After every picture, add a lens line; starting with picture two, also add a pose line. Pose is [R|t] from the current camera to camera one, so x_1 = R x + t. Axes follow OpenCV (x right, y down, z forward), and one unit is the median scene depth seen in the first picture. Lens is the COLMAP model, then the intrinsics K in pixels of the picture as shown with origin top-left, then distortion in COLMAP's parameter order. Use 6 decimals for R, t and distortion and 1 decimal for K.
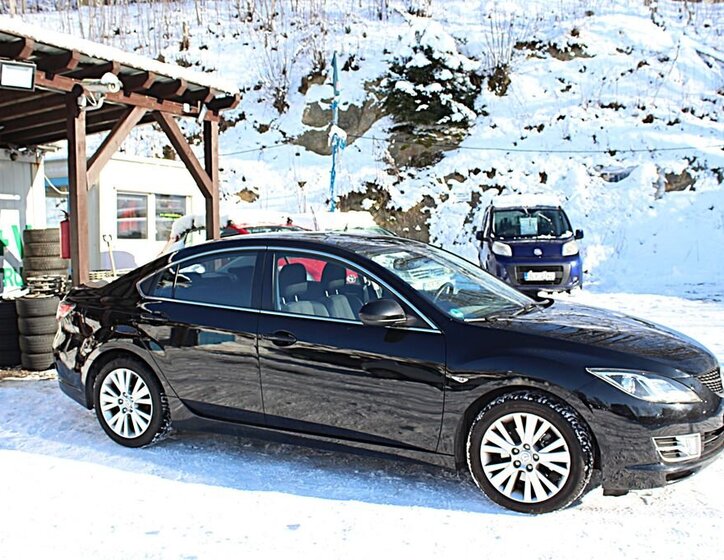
lens RADIAL K [[789.6, 0, 360.0], [0, 789.6, 278.2], [0, 0, 1]] dist [-0.161698, 0.196823]
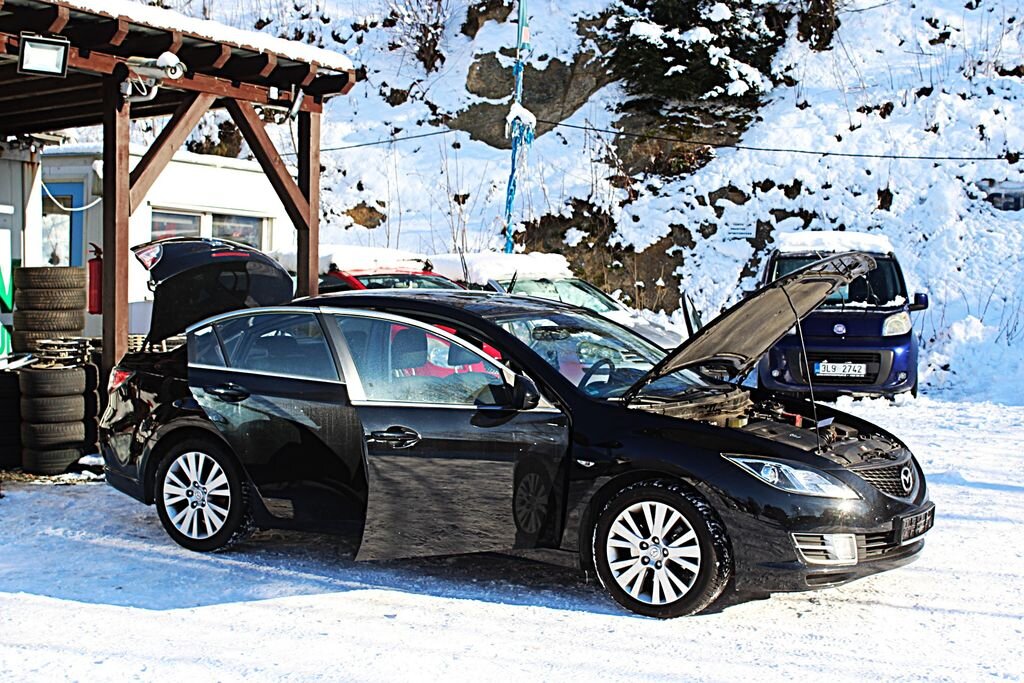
lens RADIAL K [[1616.1, 0, 497.0], [0, 1616.1, 342.3], [0, 0, 1]] dist [-0.025174, 0.037433]
pose [[0.997607, 0.032917, -0.060806, 0.032826], [-0.034145, 0.999231, -0.019267, 0.007654], [0.060125, 0.021297, 0.997964, -0.204041]]
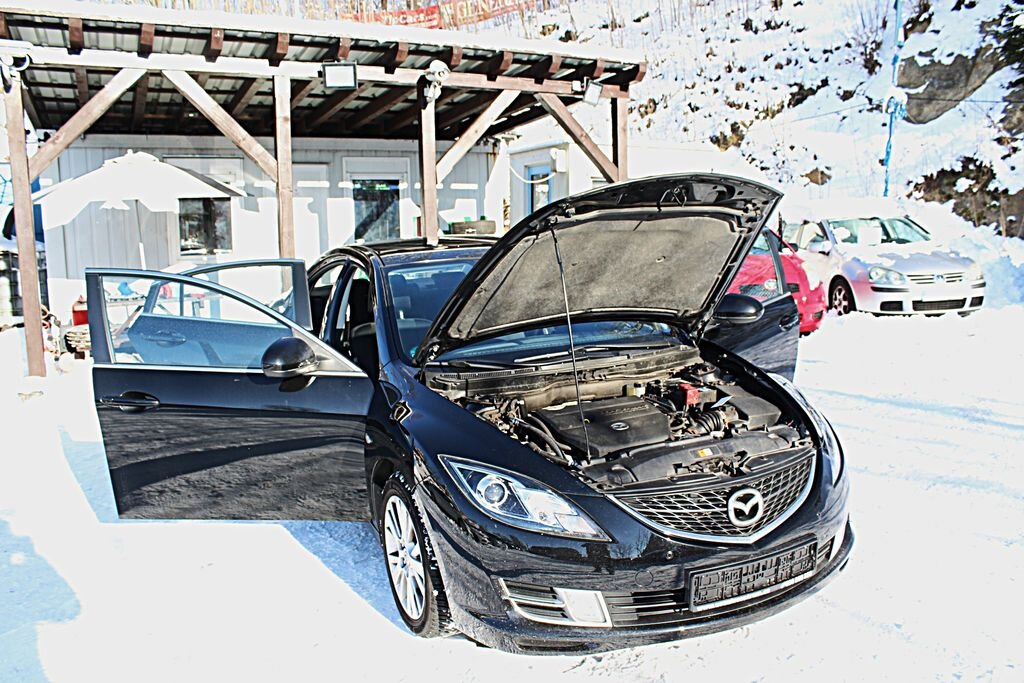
lens RADIAL K [[842.2, 0, 517.0], [0, 842.2, 343.1], [0, 0, 1]] dist [-0.172101, 0.158509]
pose [[0.796538, 0.081277, -0.599100, 0.179268], [-0.023733, 0.994362, 0.103346, -0.013173], [0.604122, -0.068101, 0.793976, 0.108245]]
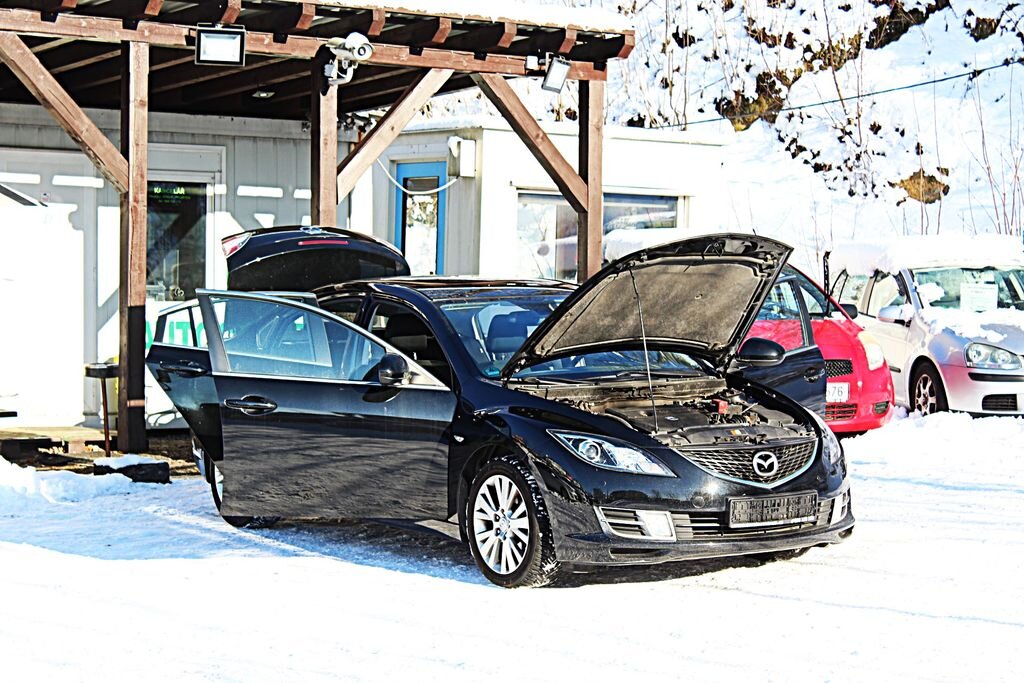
lens RADIAL K [[2415.7, 0, 512.0], [0, 2415.7, 341.5], [0, 0, 1]] dist [0.074038, -0.095237]
pose [[0.877579, 0.037199, -0.477987, 0.379193], [-0.049373, 0.998697, -0.012926, 0.011860], [0.476883, 0.034943, 0.878272, -0.364662]]
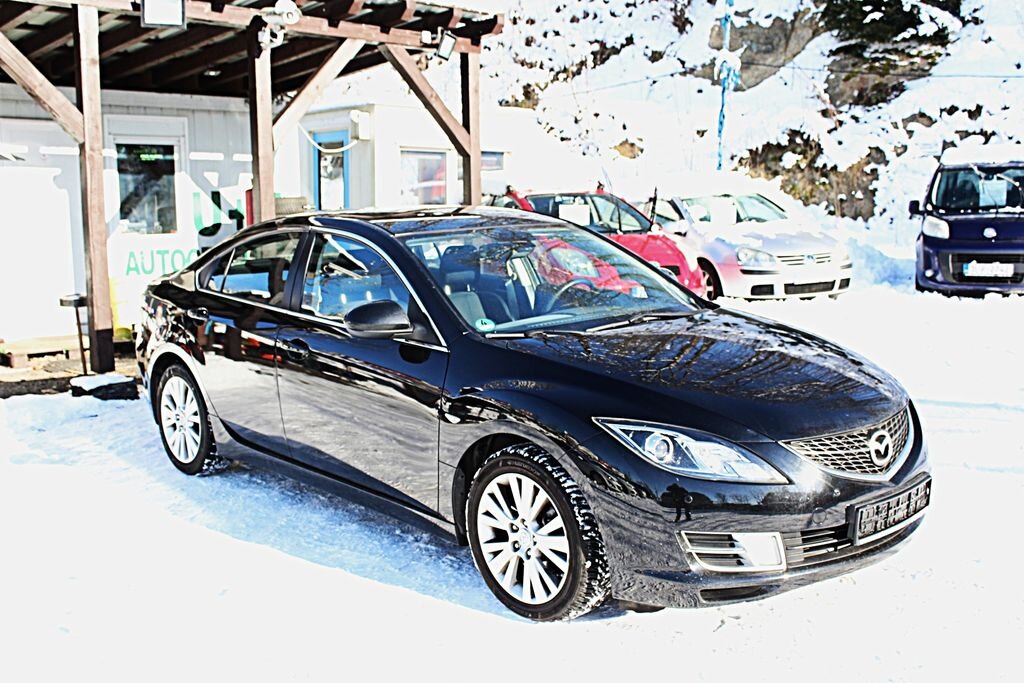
lens RADIAL K [[1061.5, 0, 512.0], [0, 1061.5, 341.5], [0, 0, 1]] dist [-0.131939, 0.155037]
pose [[0.939405, 0.043813, -0.339998, 0.122577], [-0.017430, 0.996621, 0.080269, -0.004411], [0.342366, -0.069479, 0.936994, 0.031215]]
